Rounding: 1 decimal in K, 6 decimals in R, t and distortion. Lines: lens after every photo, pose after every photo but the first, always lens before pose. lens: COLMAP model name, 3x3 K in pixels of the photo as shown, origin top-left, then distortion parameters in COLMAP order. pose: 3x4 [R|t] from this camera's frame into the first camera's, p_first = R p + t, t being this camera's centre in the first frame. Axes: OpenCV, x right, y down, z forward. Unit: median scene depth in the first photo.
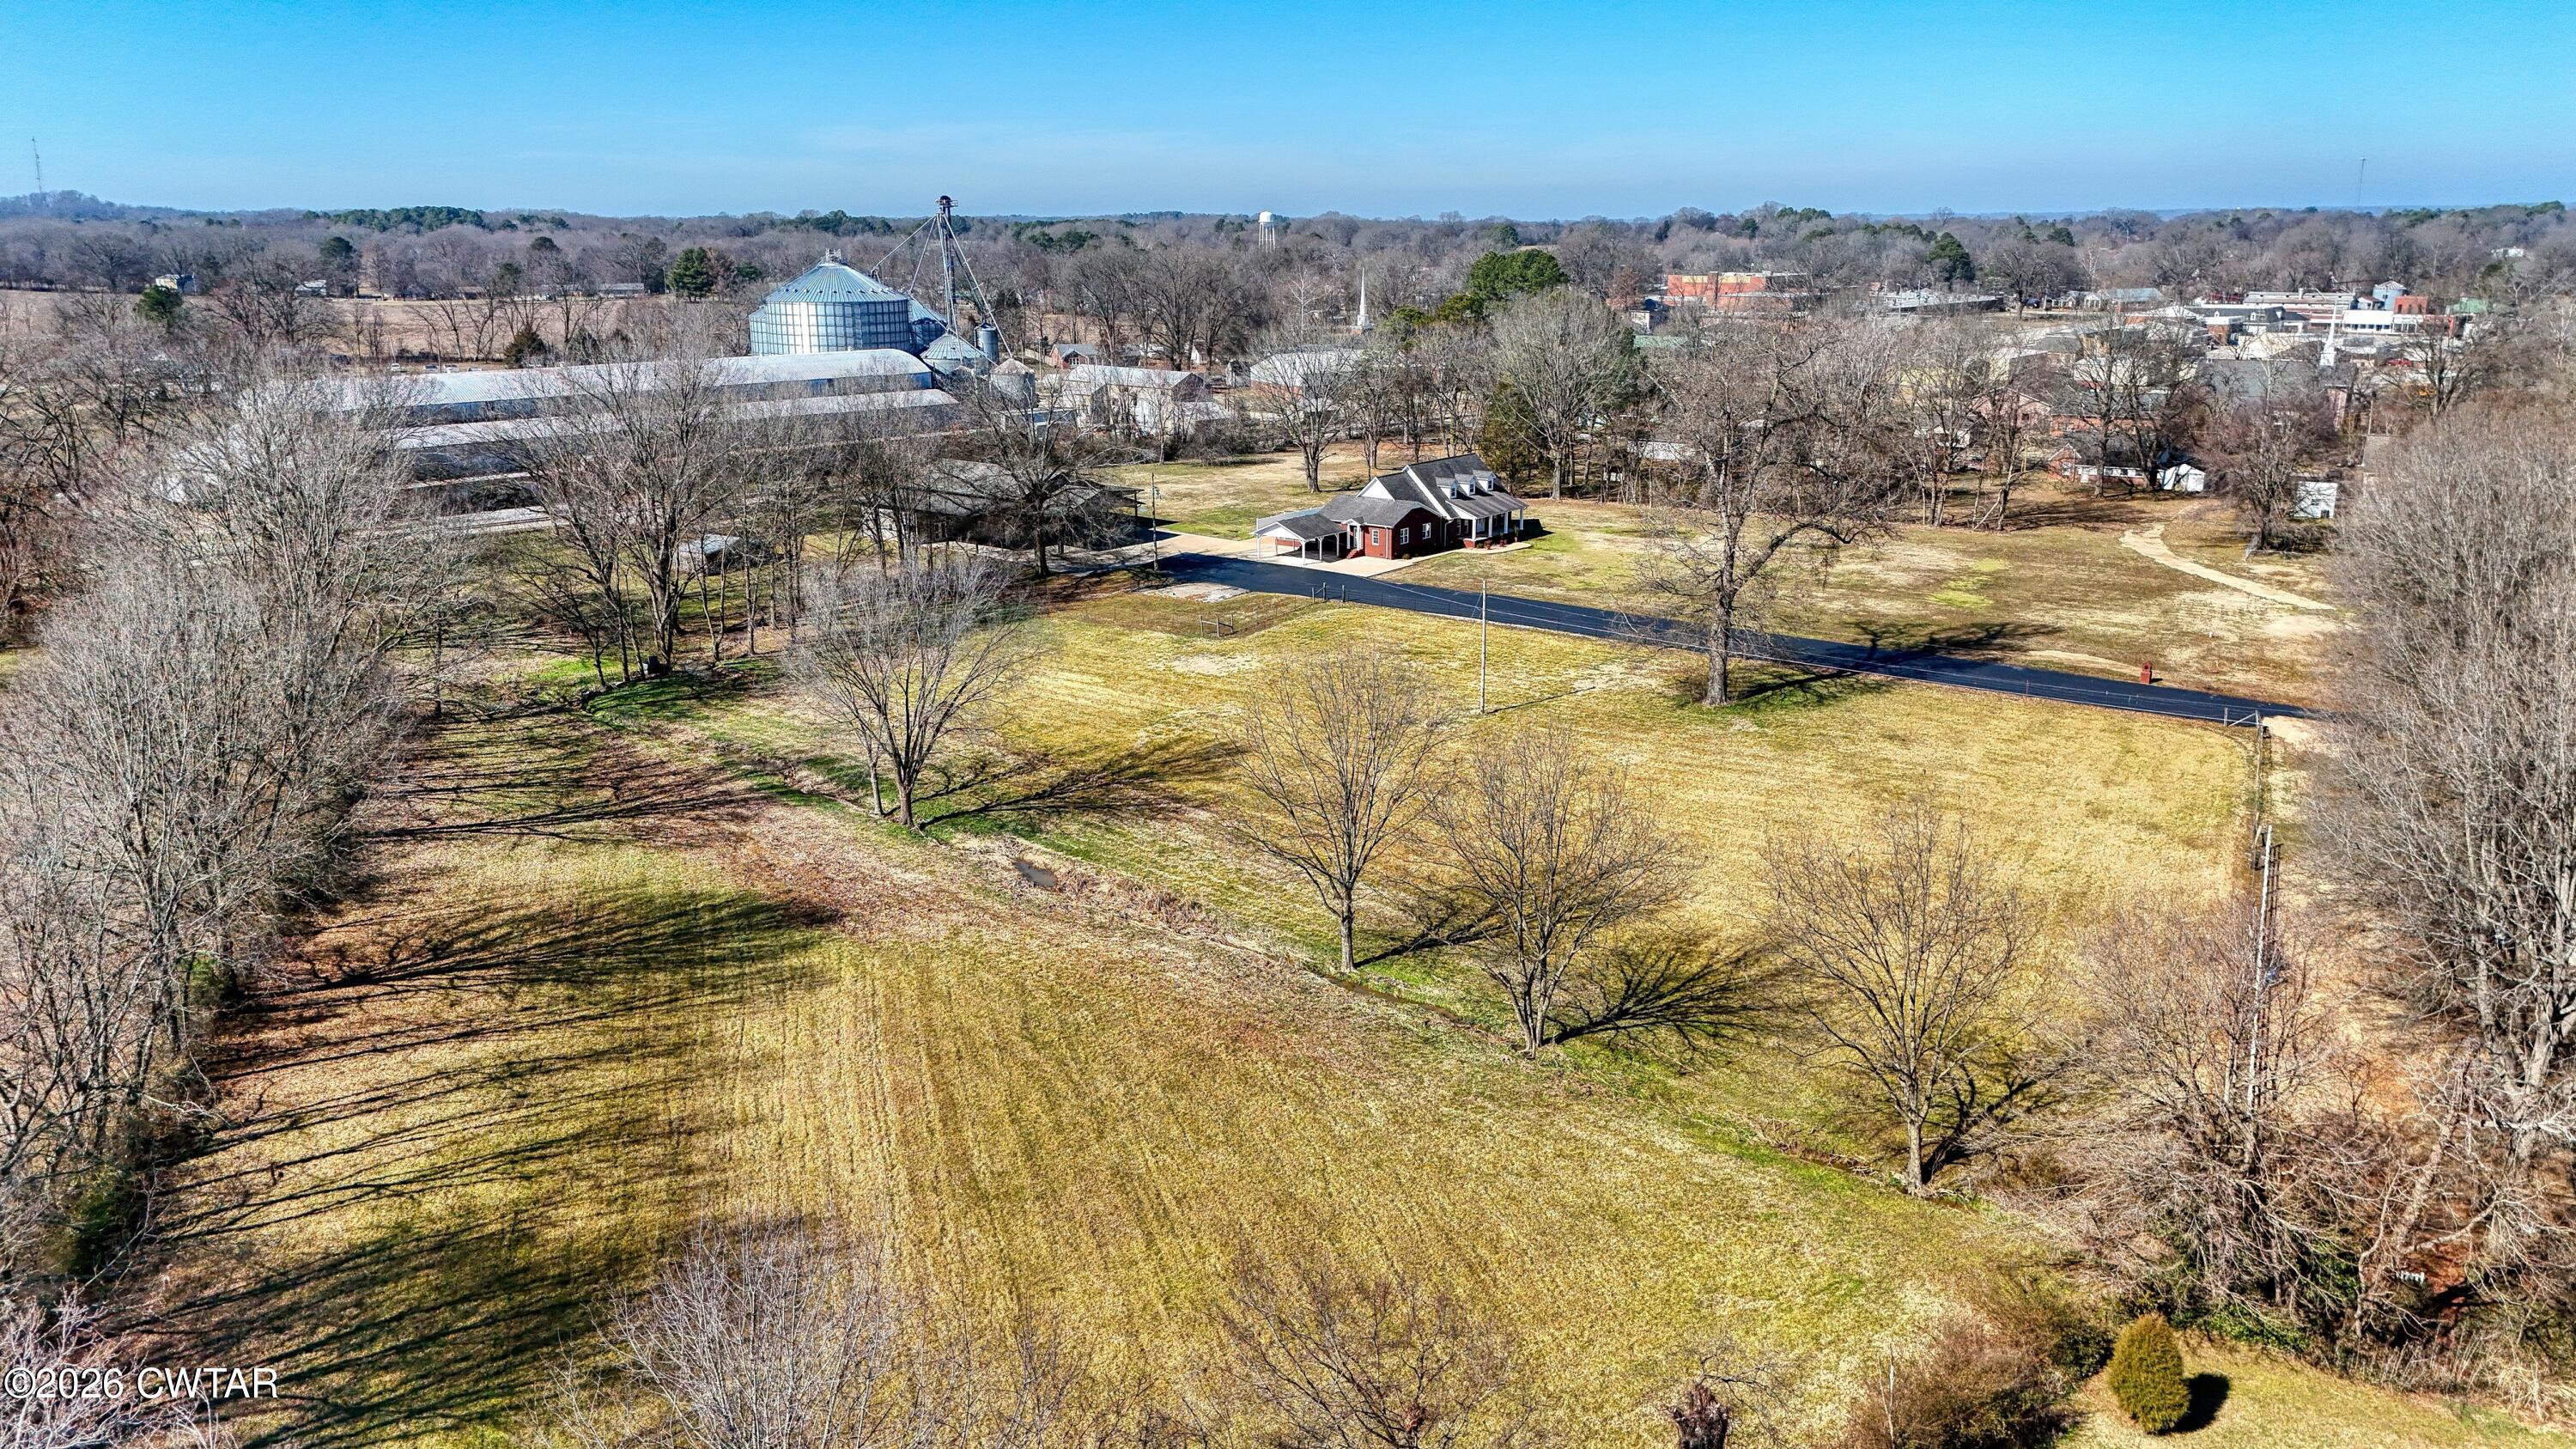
lens RADIAL K [[1952.1, 0, 1288.1], [0, 1952.1, 718.6], [0, 0, 1]] dist [0.109958, -0.144874]
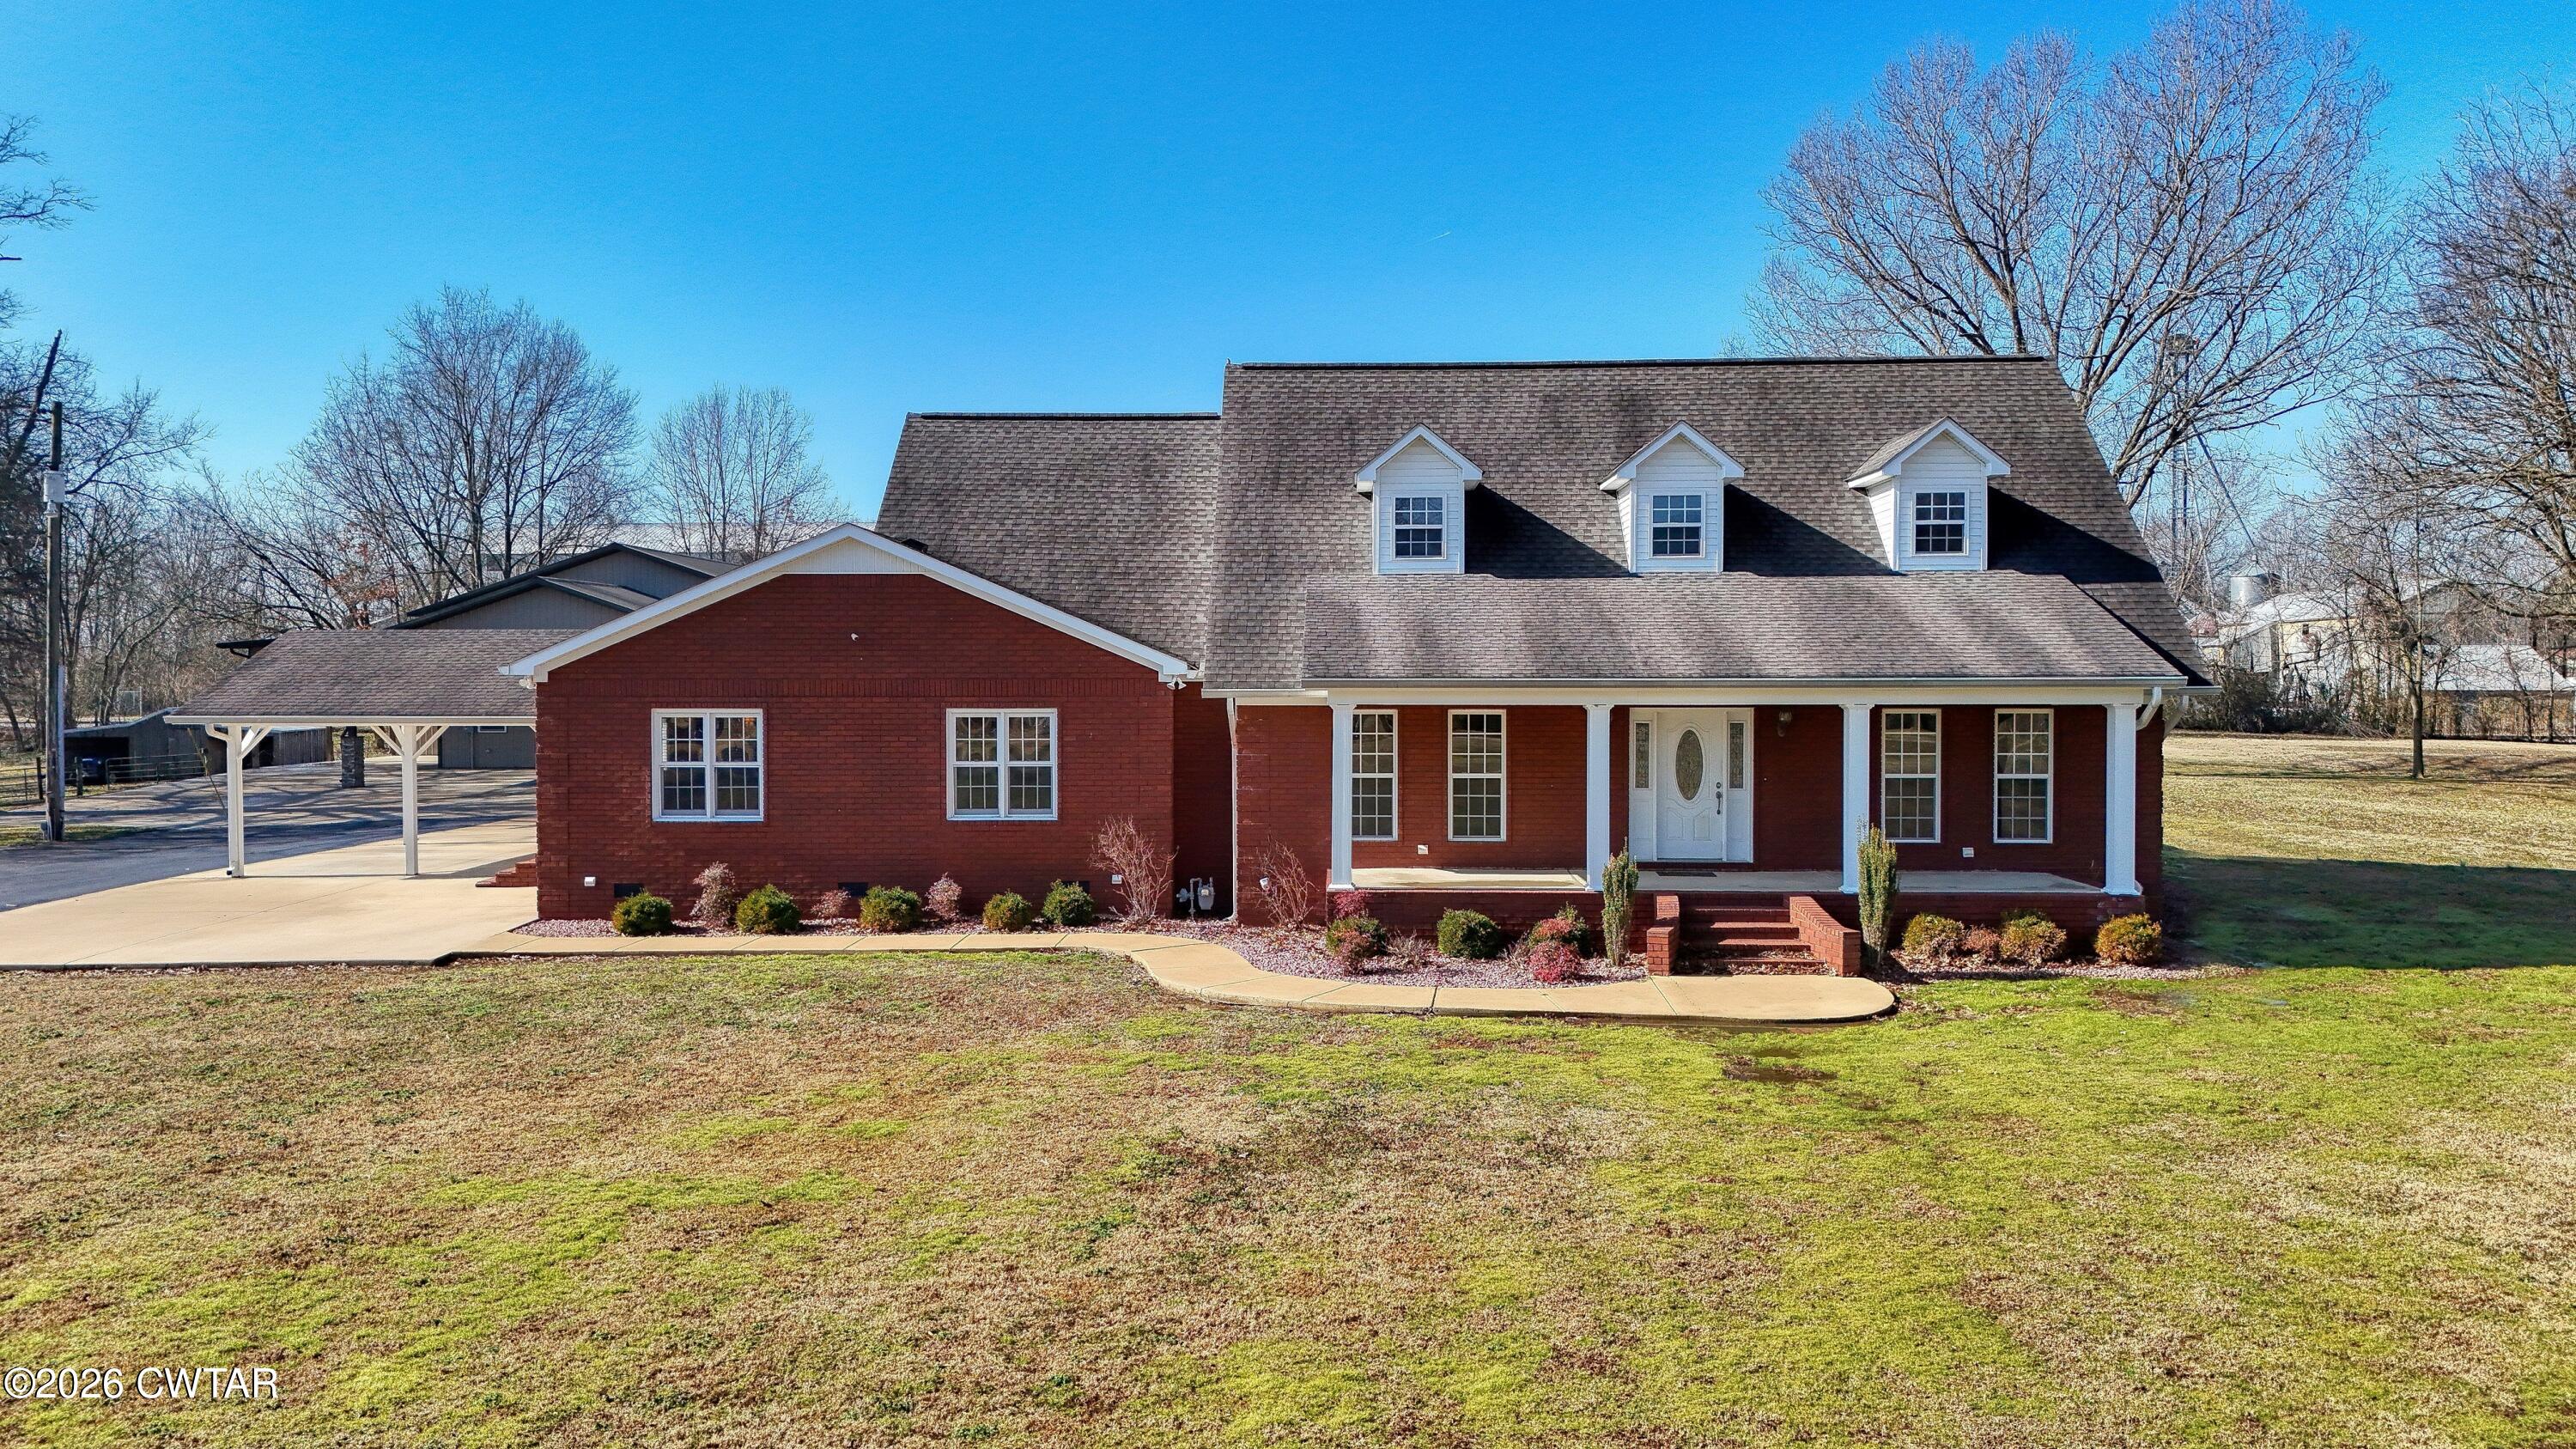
lens RADIAL K [[1932.1, 0, 1284.6], [0, 1932.1, 720.4], [0, 0, 1]] dist [0.114645, -0.138799]
pose [[0.611545, 0.025408, -0.790801, 0.190377], [-0.199159, 0.972246, -0.122776, -0.087580], [0.765734, 0.232579, 0.599632, 0.947095]]
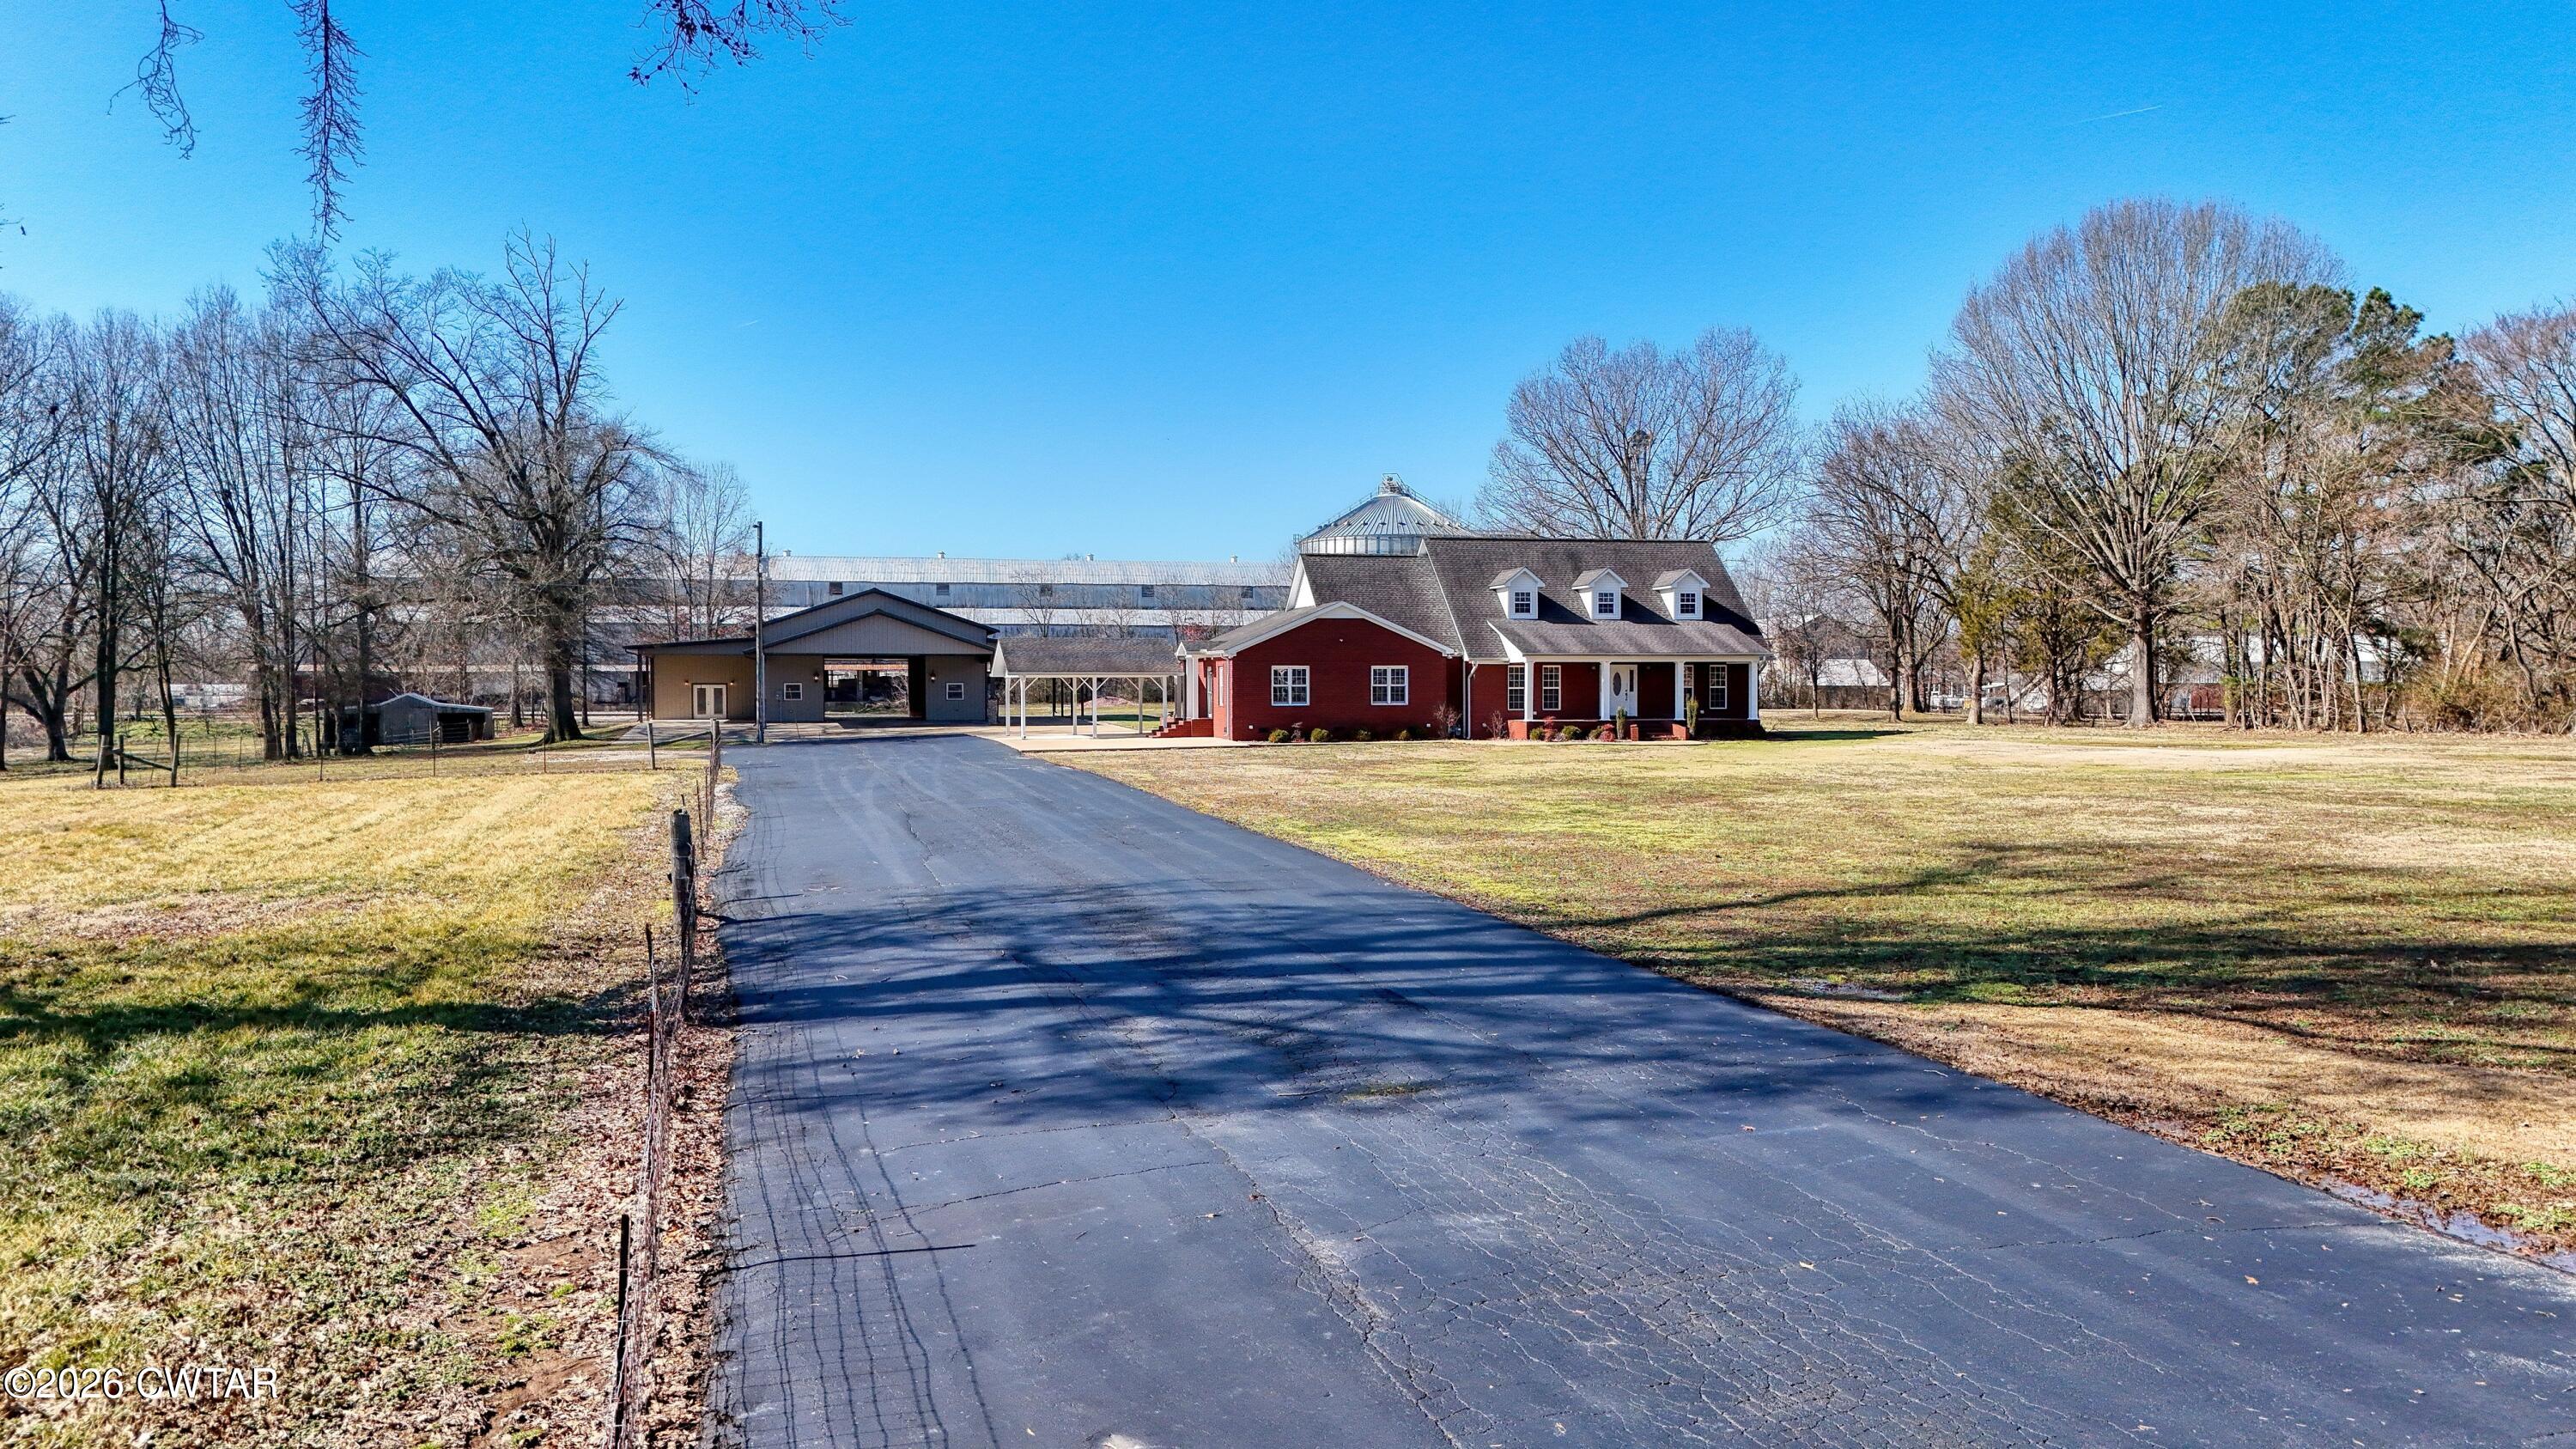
lens RADIAL K [[1952.1, 0, 1288.1], [0, 1952.1, 718.6], [0, 0, 1]] dist [0.109958, -0.144874]
pose [[0.802921, 0.012948, -0.595945, 0.285559], [-0.150521, 0.971769, -0.181683, -0.017803], [0.576769, 0.235580, 0.782202, 0.702061]]
